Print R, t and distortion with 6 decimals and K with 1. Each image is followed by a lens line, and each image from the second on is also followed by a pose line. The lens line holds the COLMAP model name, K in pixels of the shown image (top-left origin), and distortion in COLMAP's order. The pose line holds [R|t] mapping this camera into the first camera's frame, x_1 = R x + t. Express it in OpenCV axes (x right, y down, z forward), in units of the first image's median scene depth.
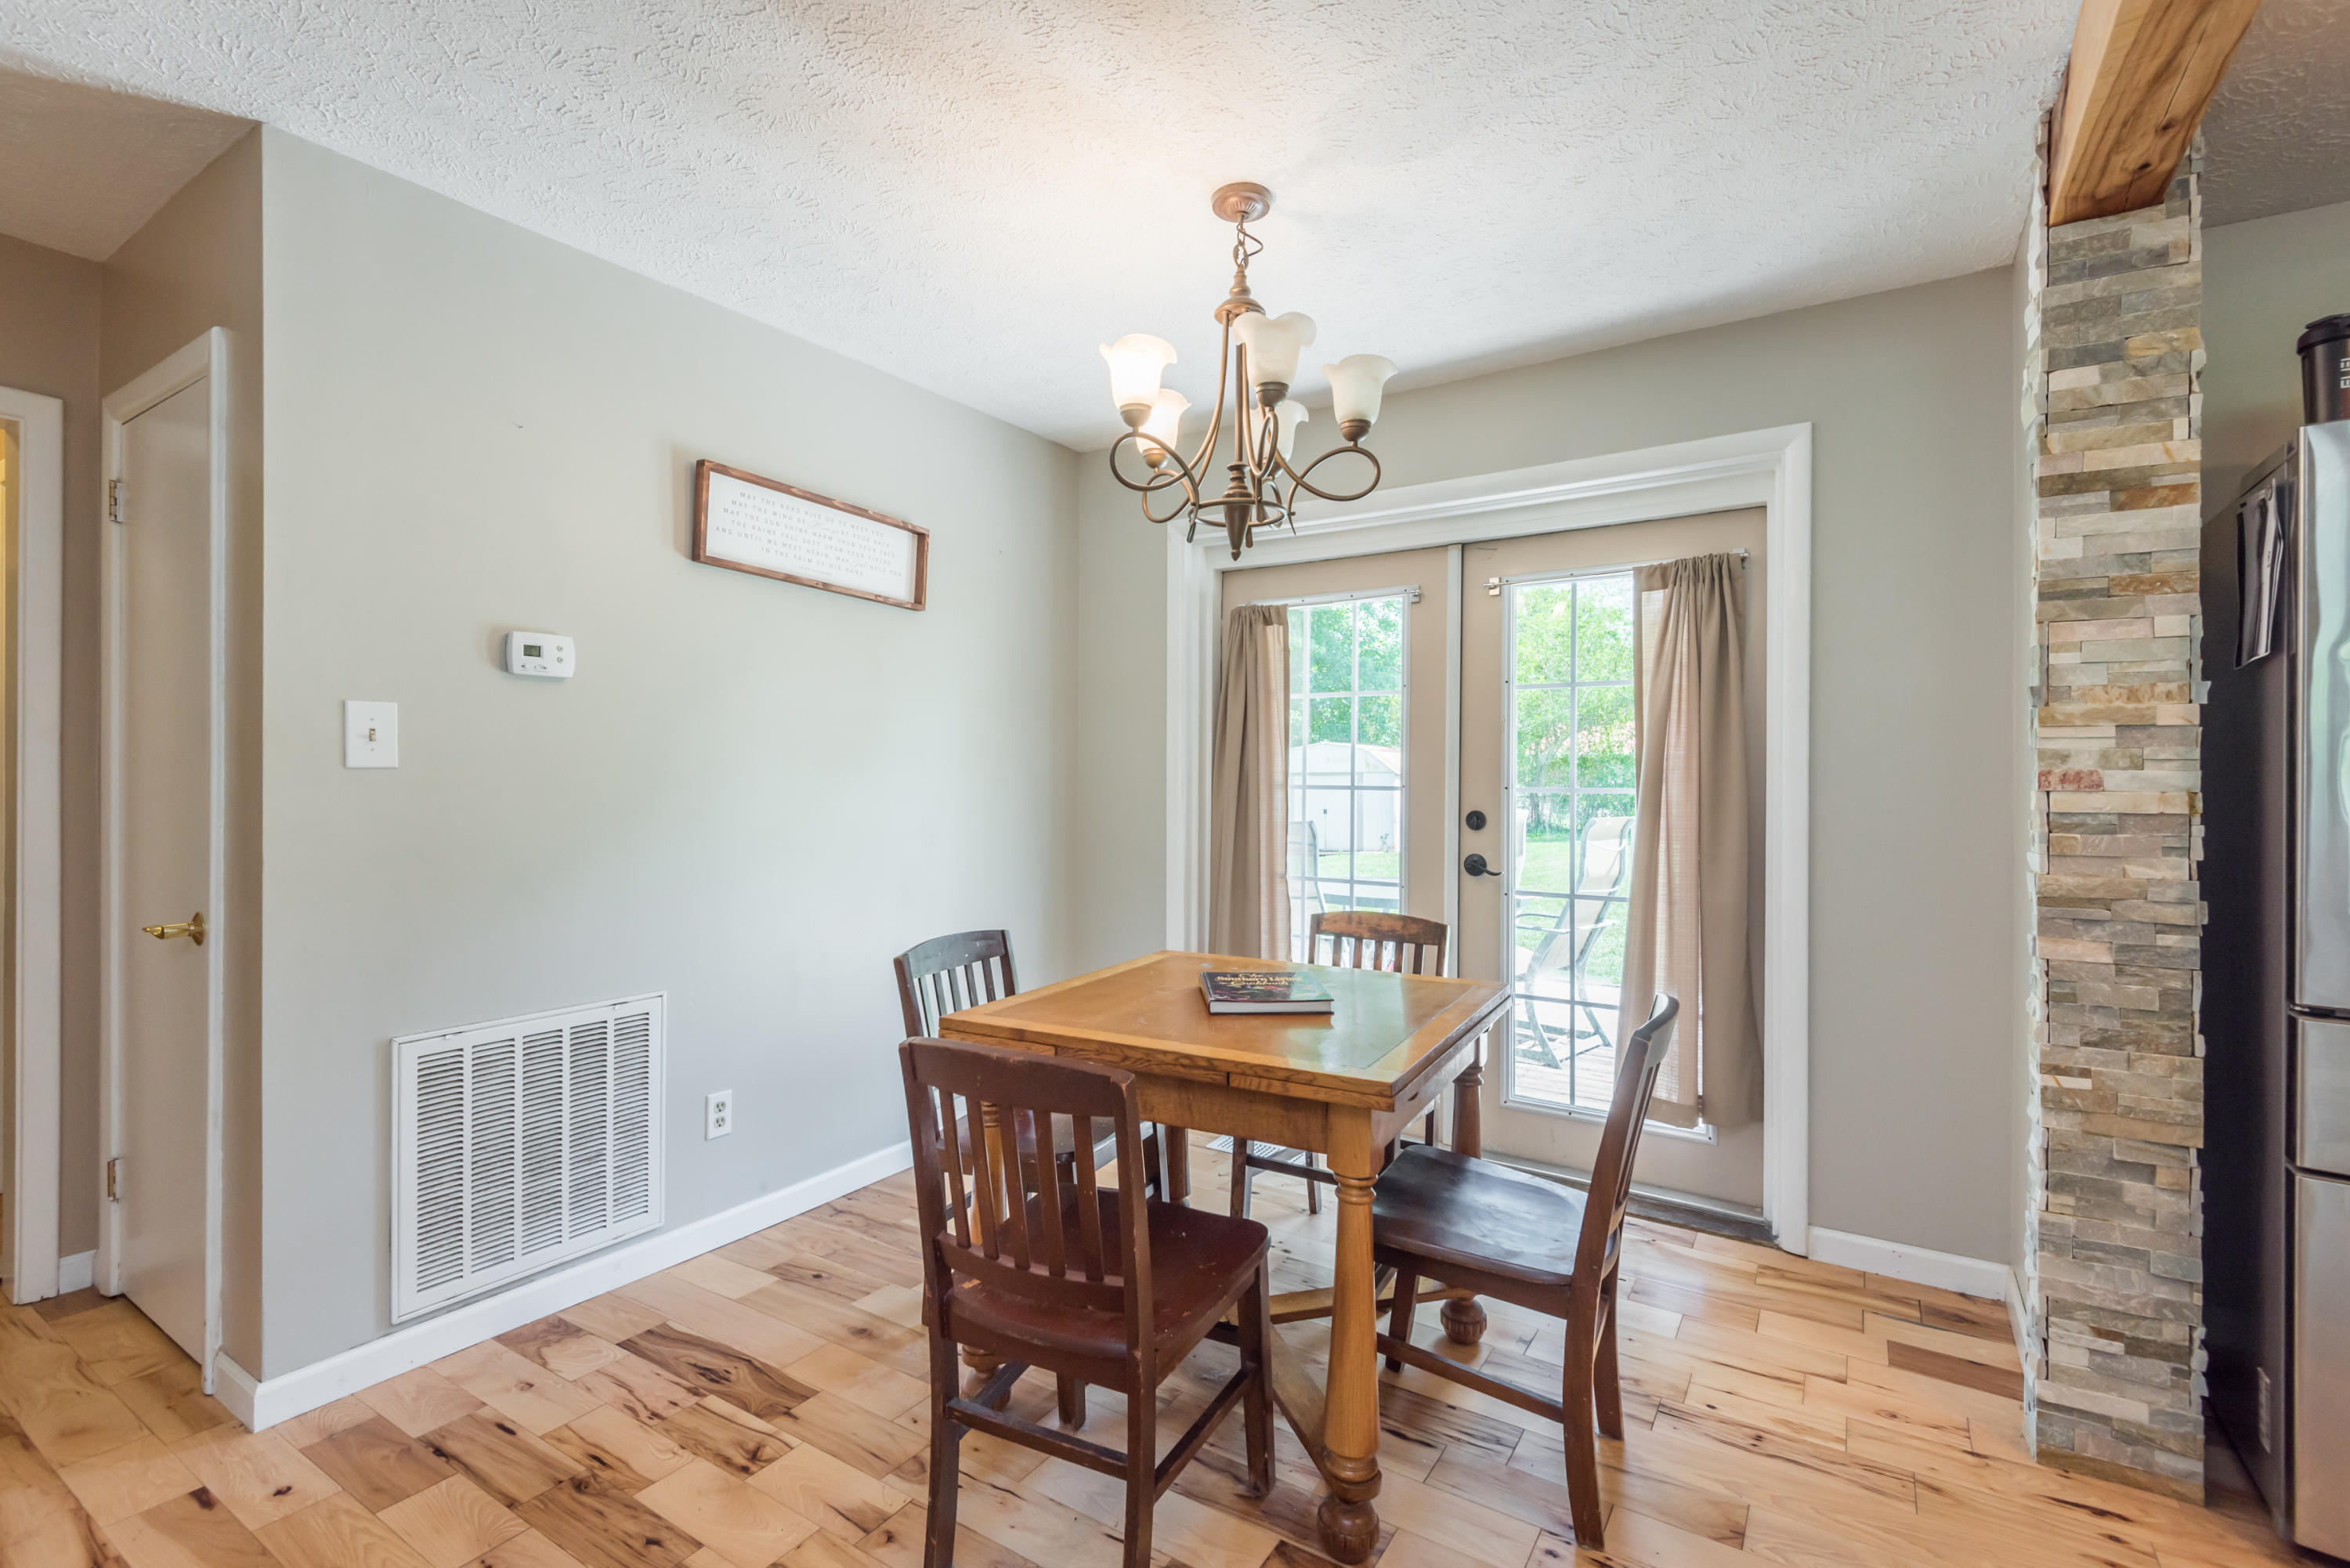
lens RADIAL K [[1070.5, 0, 1178.8], [0, 1070.5, 772.7], [0, 0, 1]] dist [0.004231, -0.000134]
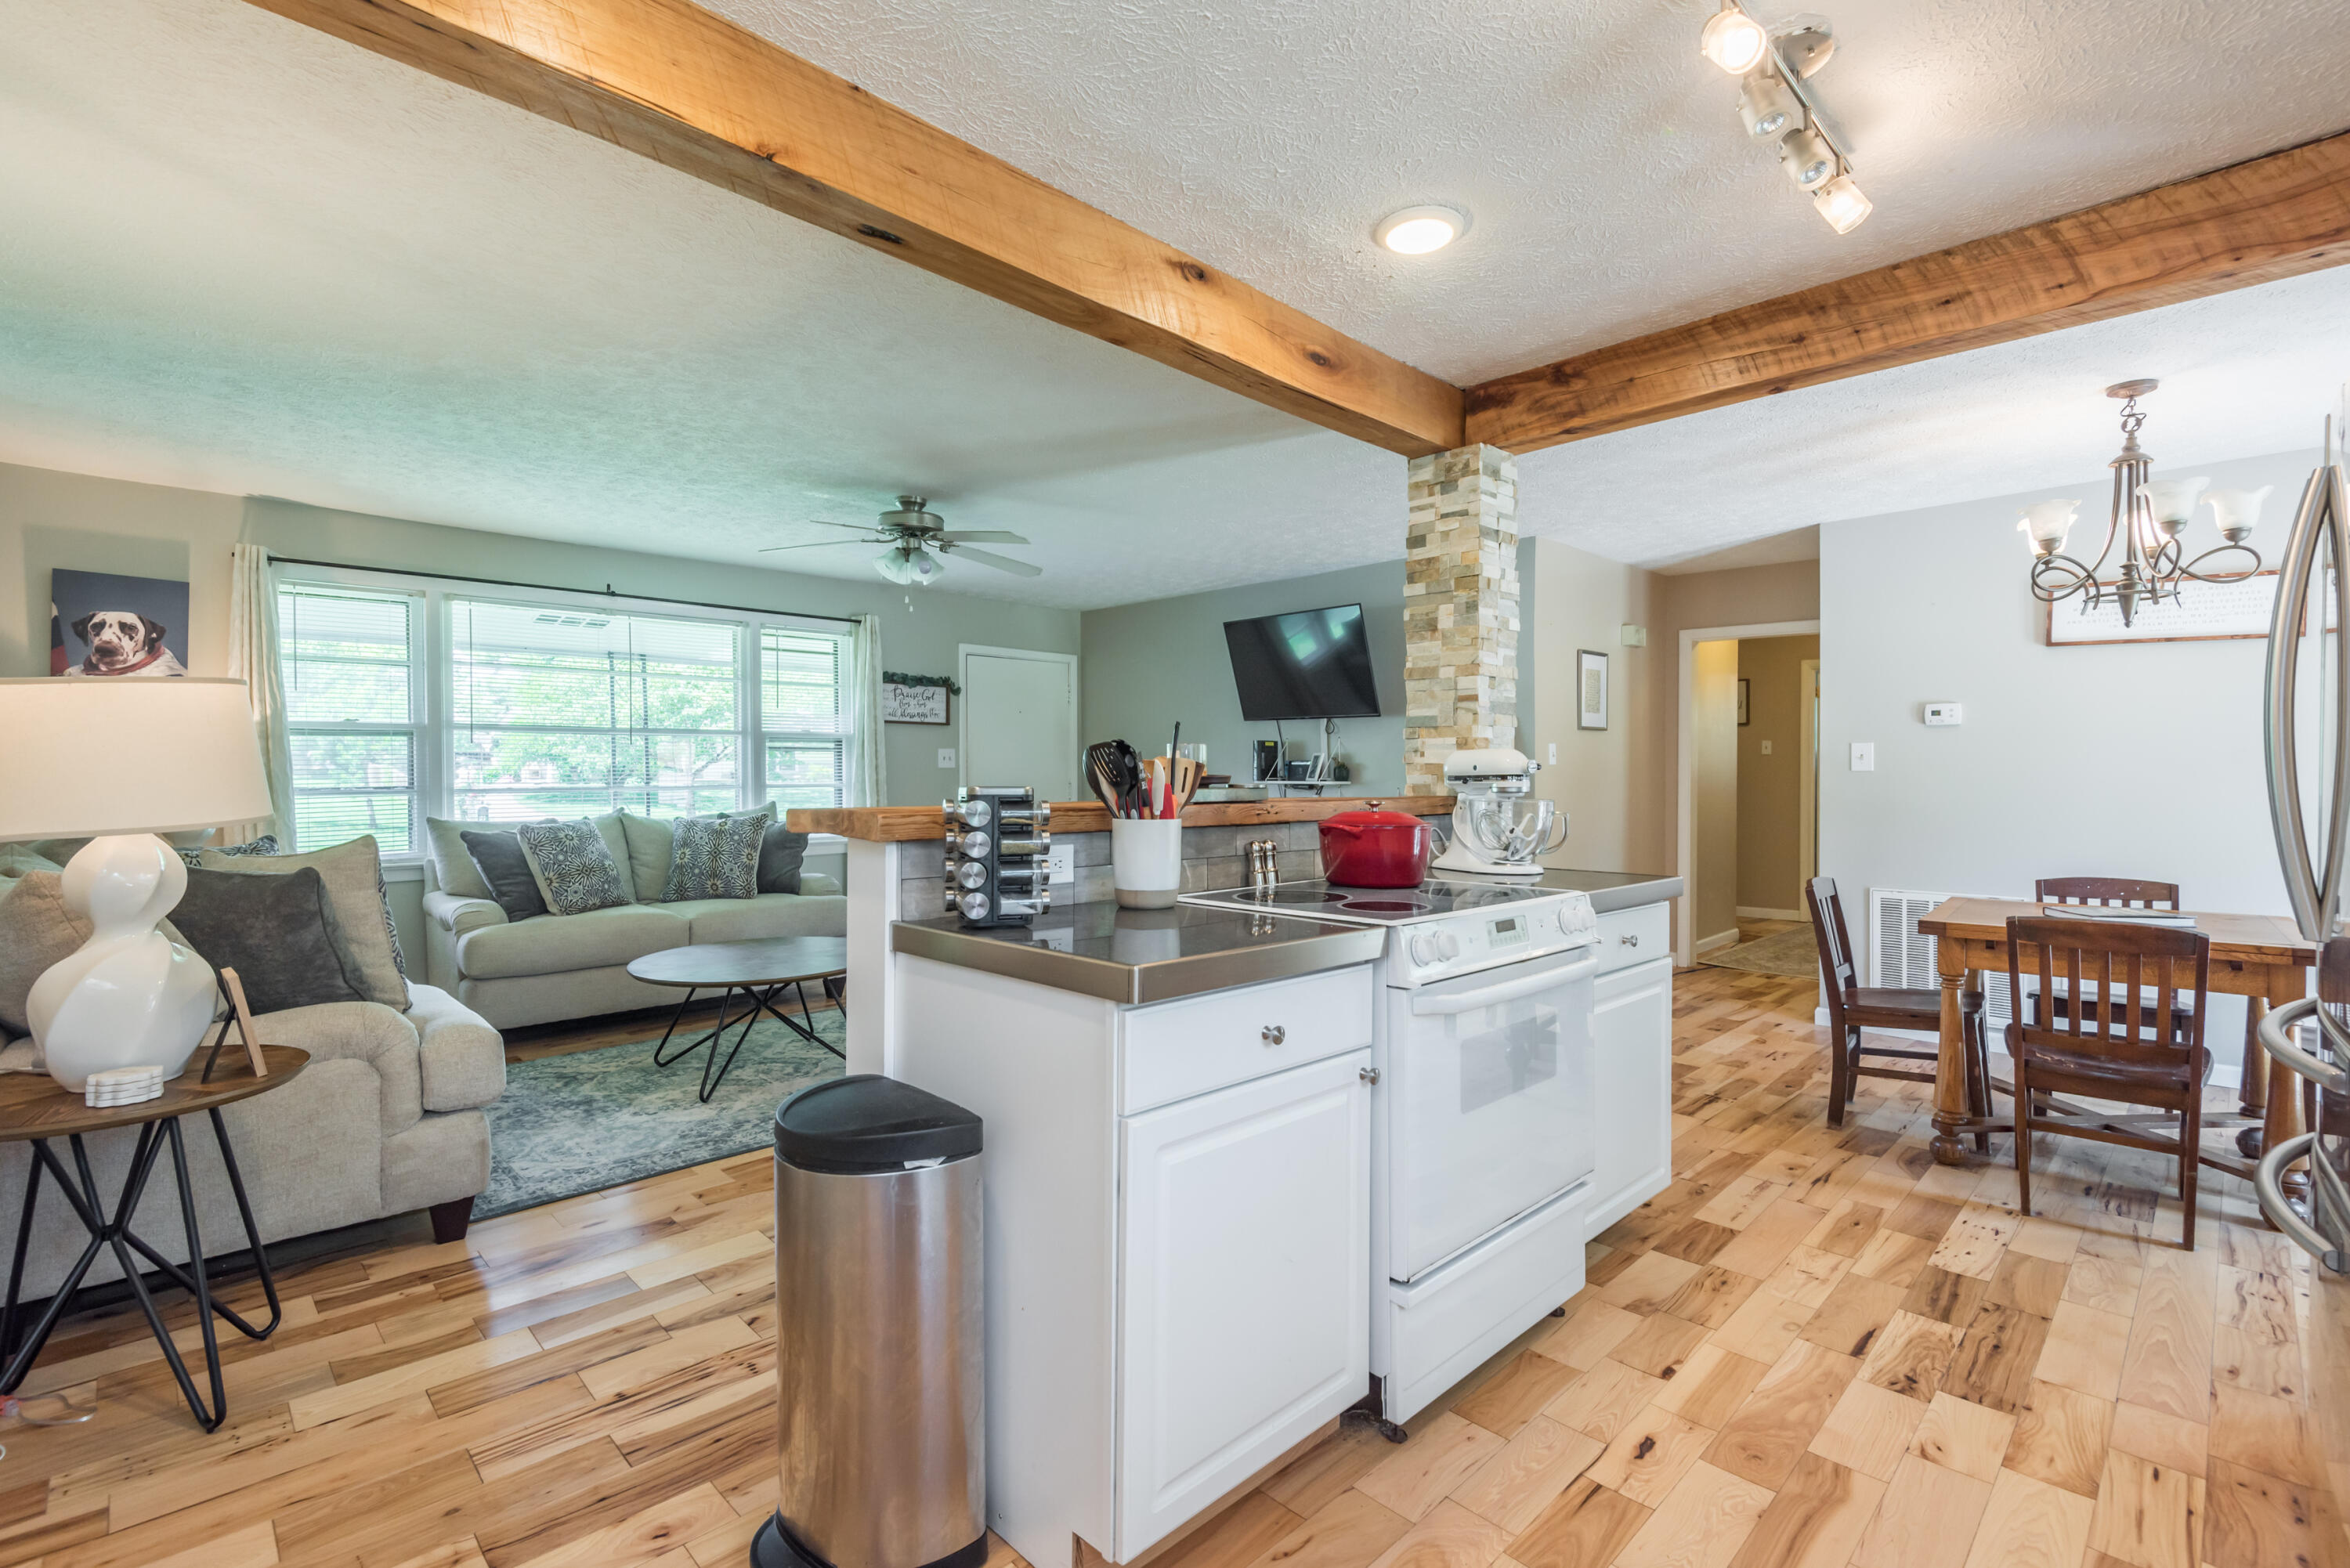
lens RADIAL K [[1070.5, 0, 1178.8], [0, 1070.5, 772.7], [0, 0, 1]] dist [0.004231, -0.000134]
pose [[-0.209555, -0.007005, -0.977772, 1.792114], [-0.003346, 0.999974, -0.006446, 0.018693], [0.977791, 0.001921, -0.209573, 0.022349]]
